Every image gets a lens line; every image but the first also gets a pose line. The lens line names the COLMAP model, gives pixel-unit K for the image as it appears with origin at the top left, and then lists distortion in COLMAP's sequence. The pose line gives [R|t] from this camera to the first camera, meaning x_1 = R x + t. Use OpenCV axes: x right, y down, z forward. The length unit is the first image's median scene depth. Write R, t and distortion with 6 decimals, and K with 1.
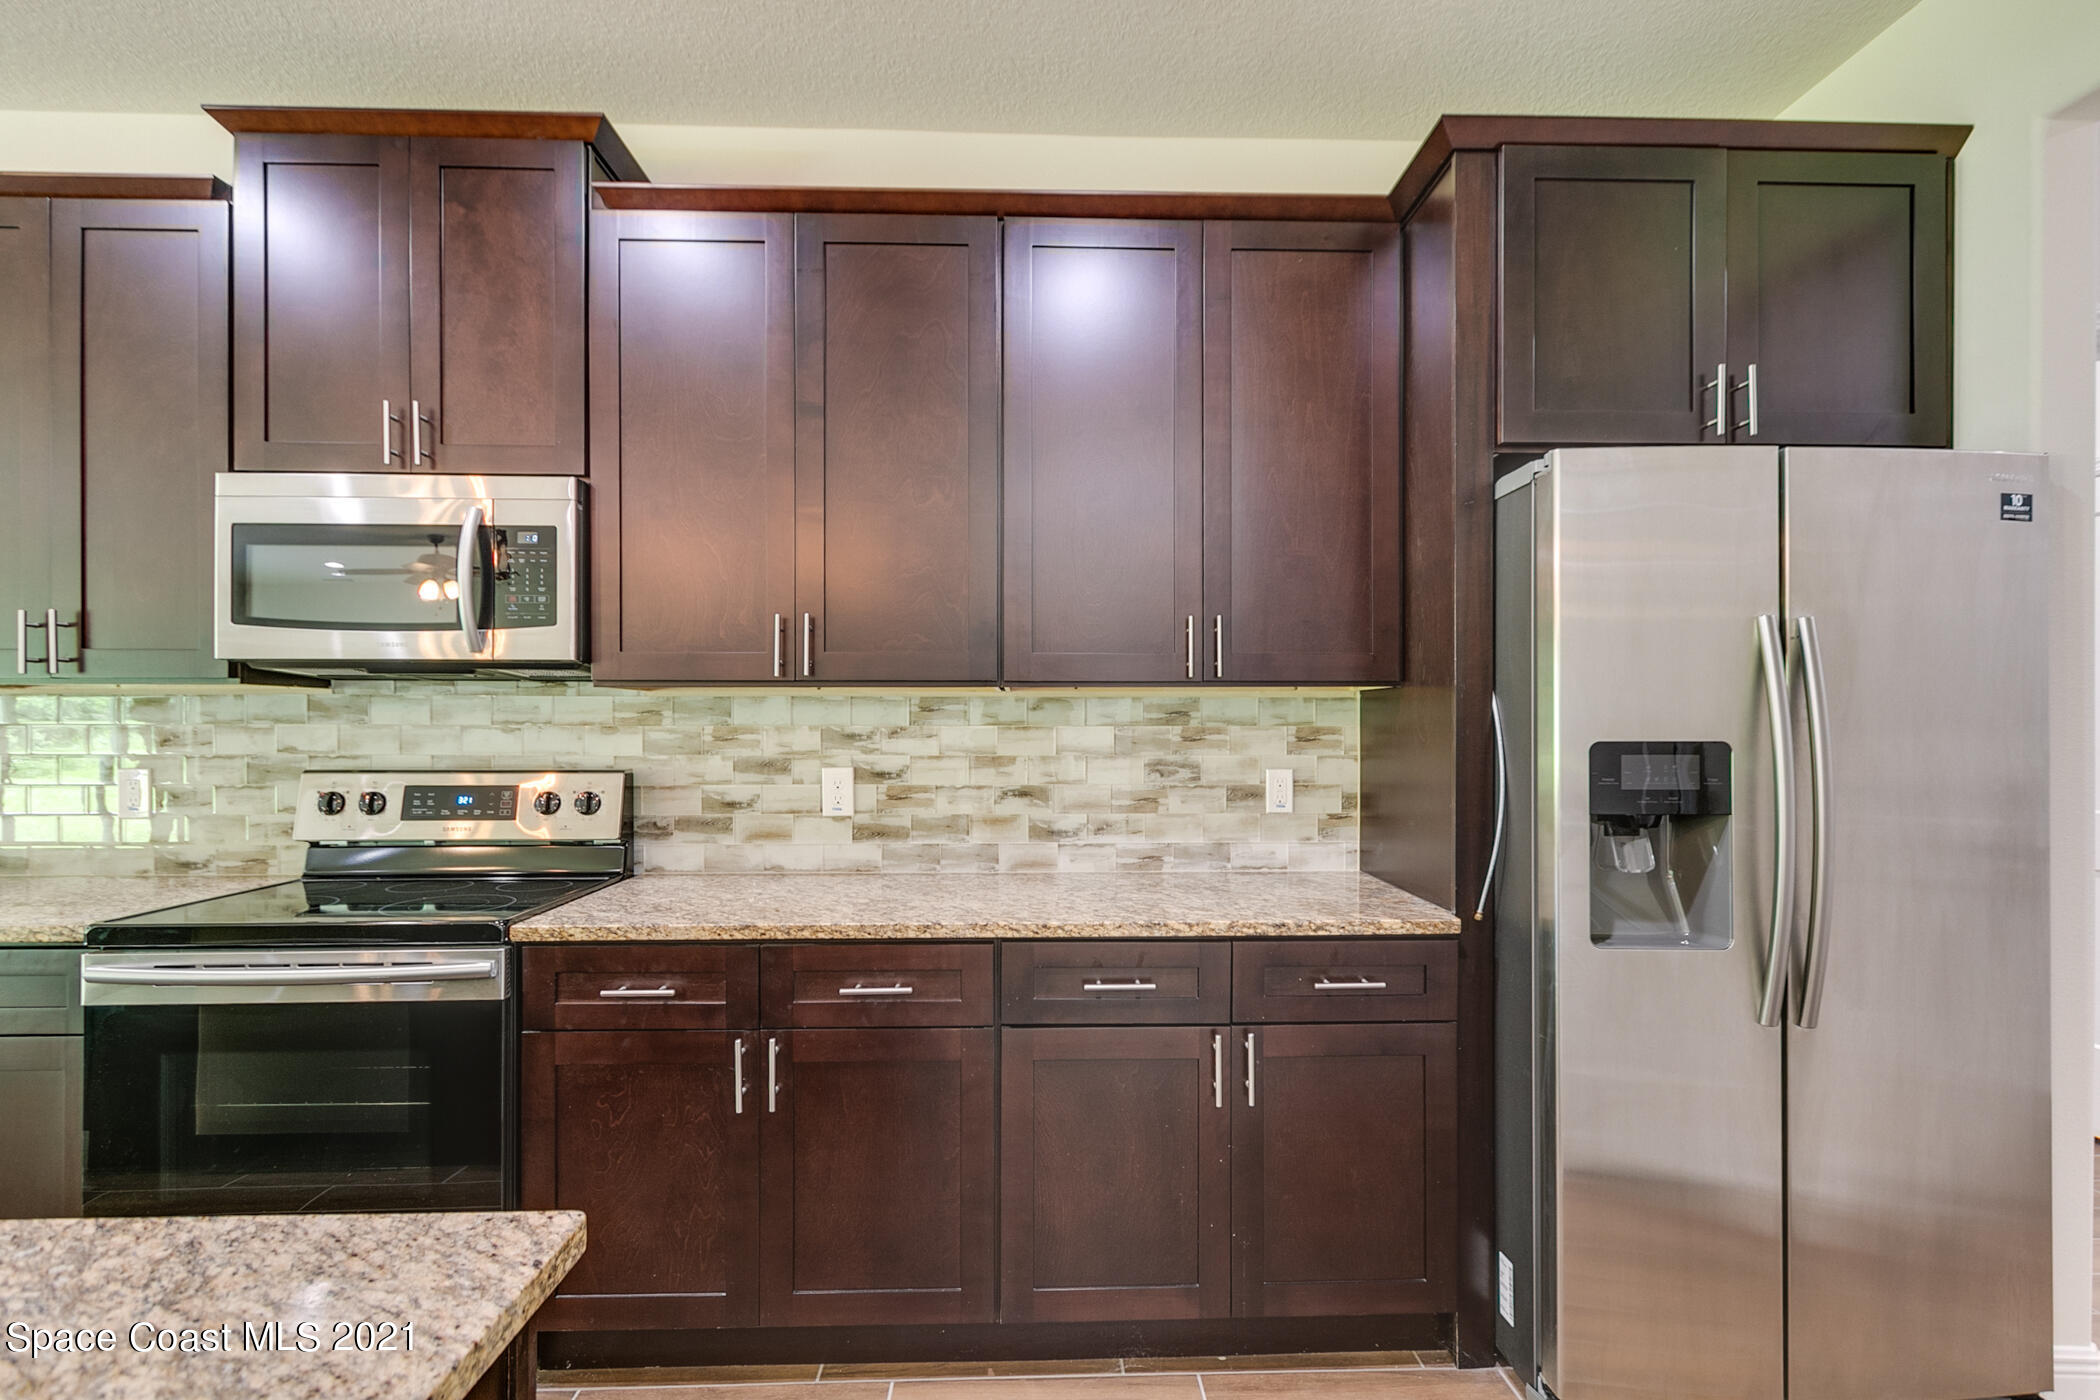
lens RADIAL K [[982.5, 0, 1050.1], [0, 982.5, 732.5], [0, 0, 1]] dist [0.006527, -0.000506]
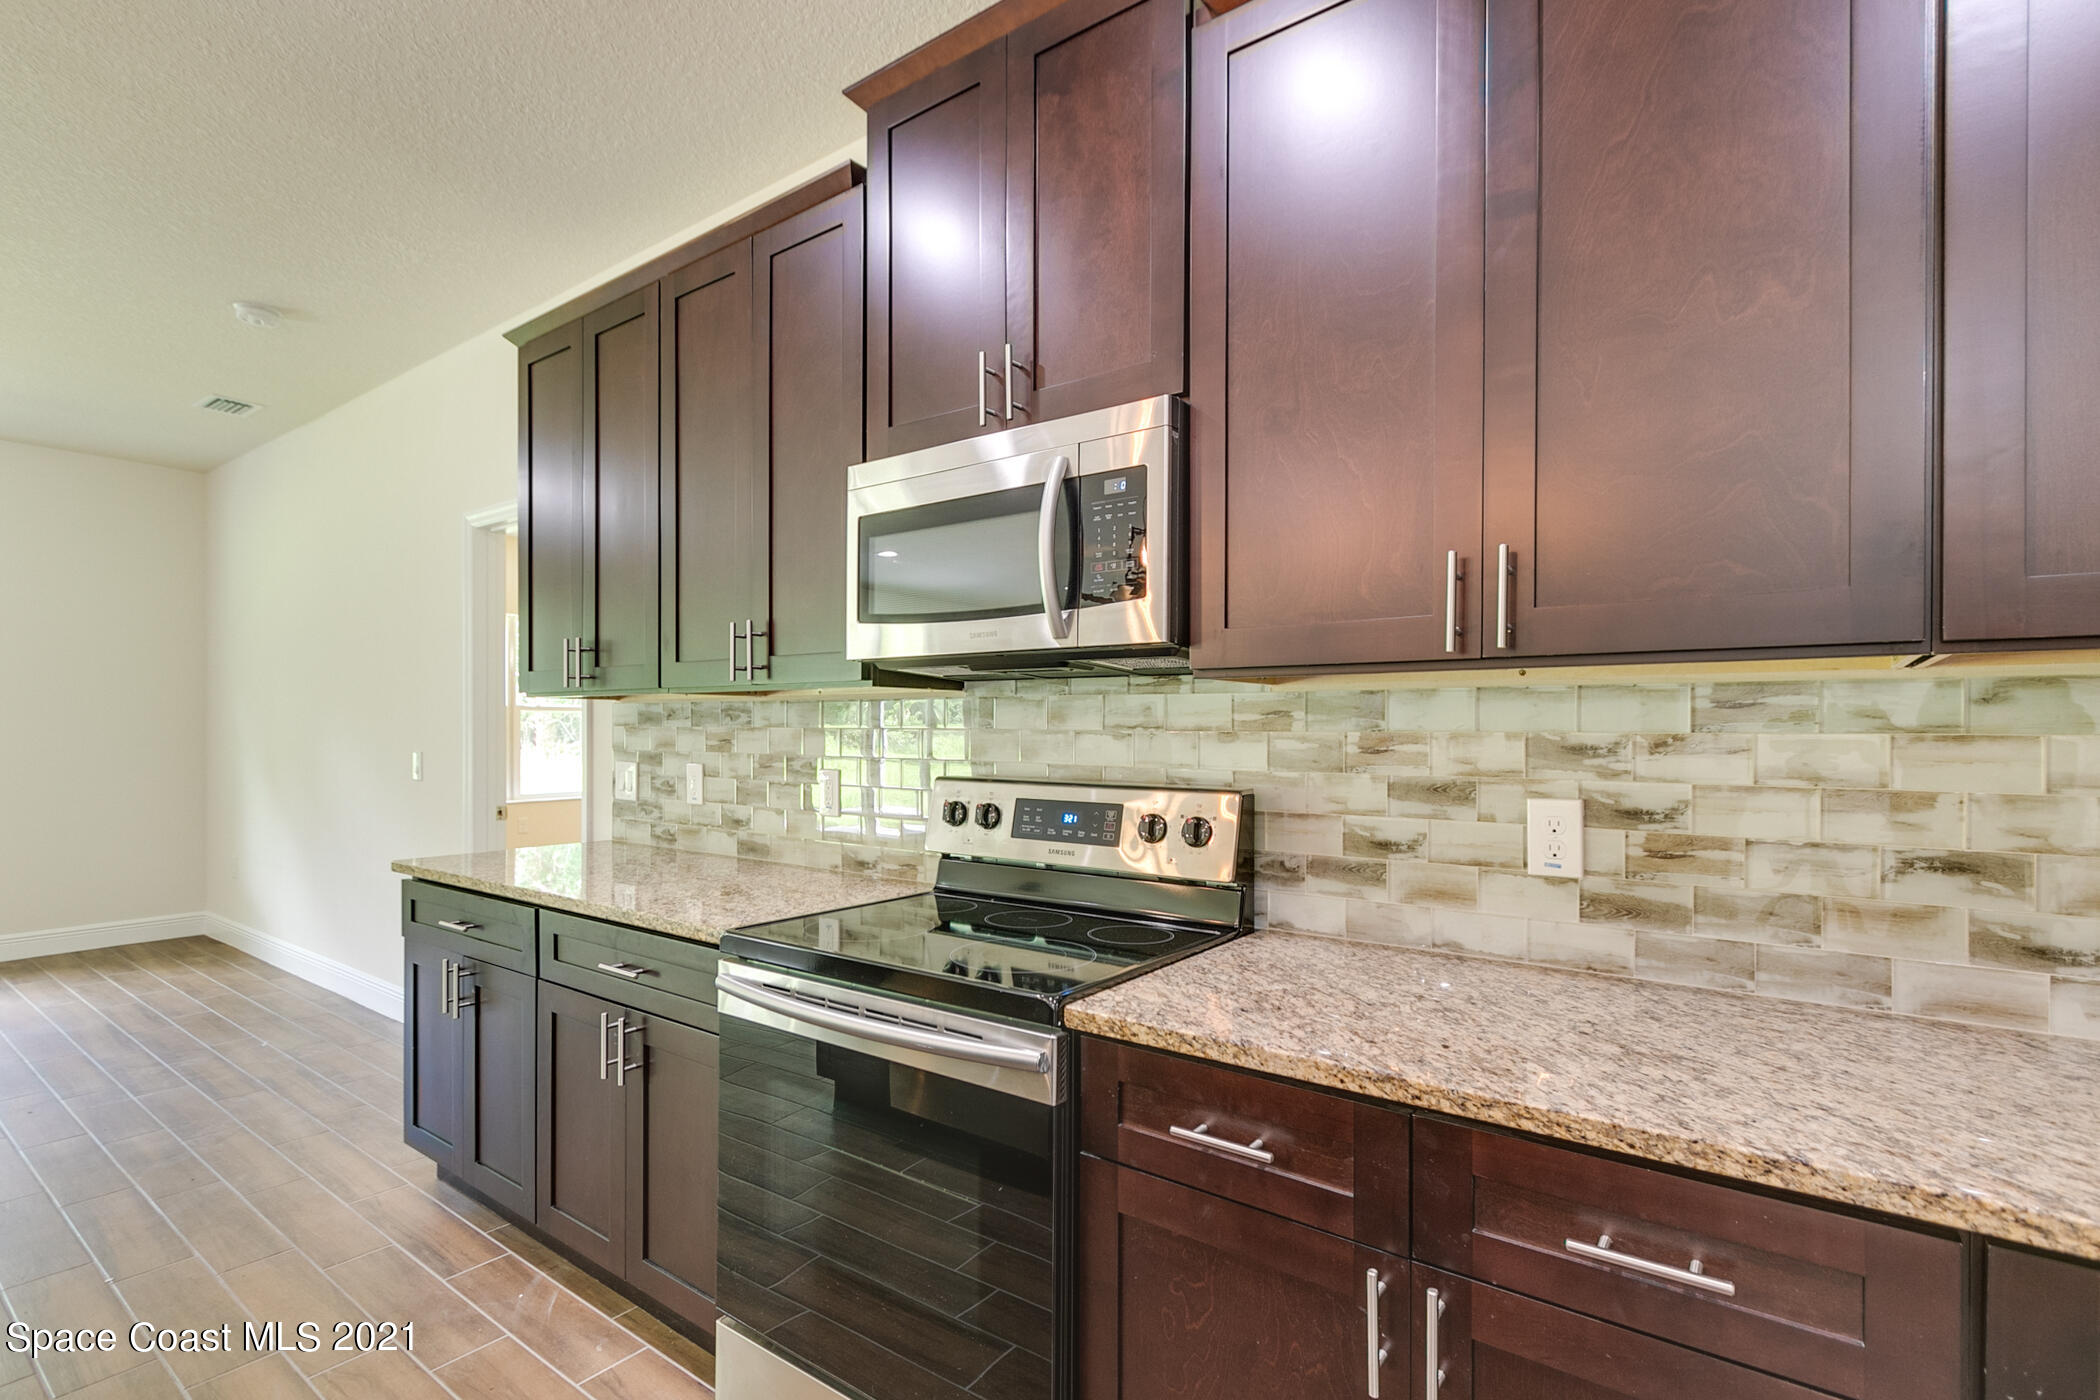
lens RADIAL K [[982.5, 0, 1050.1], [0, 982.5, 732.5], [0, 0, 1]] dist [0.006527, -0.000506]
pose [[0.780737, 0.004500, -0.624843, -0.080456], [-0.007926, 0.999965, -0.002702, -0.002730], [0.624809, 0.007062, 0.780746, 0.330935]]
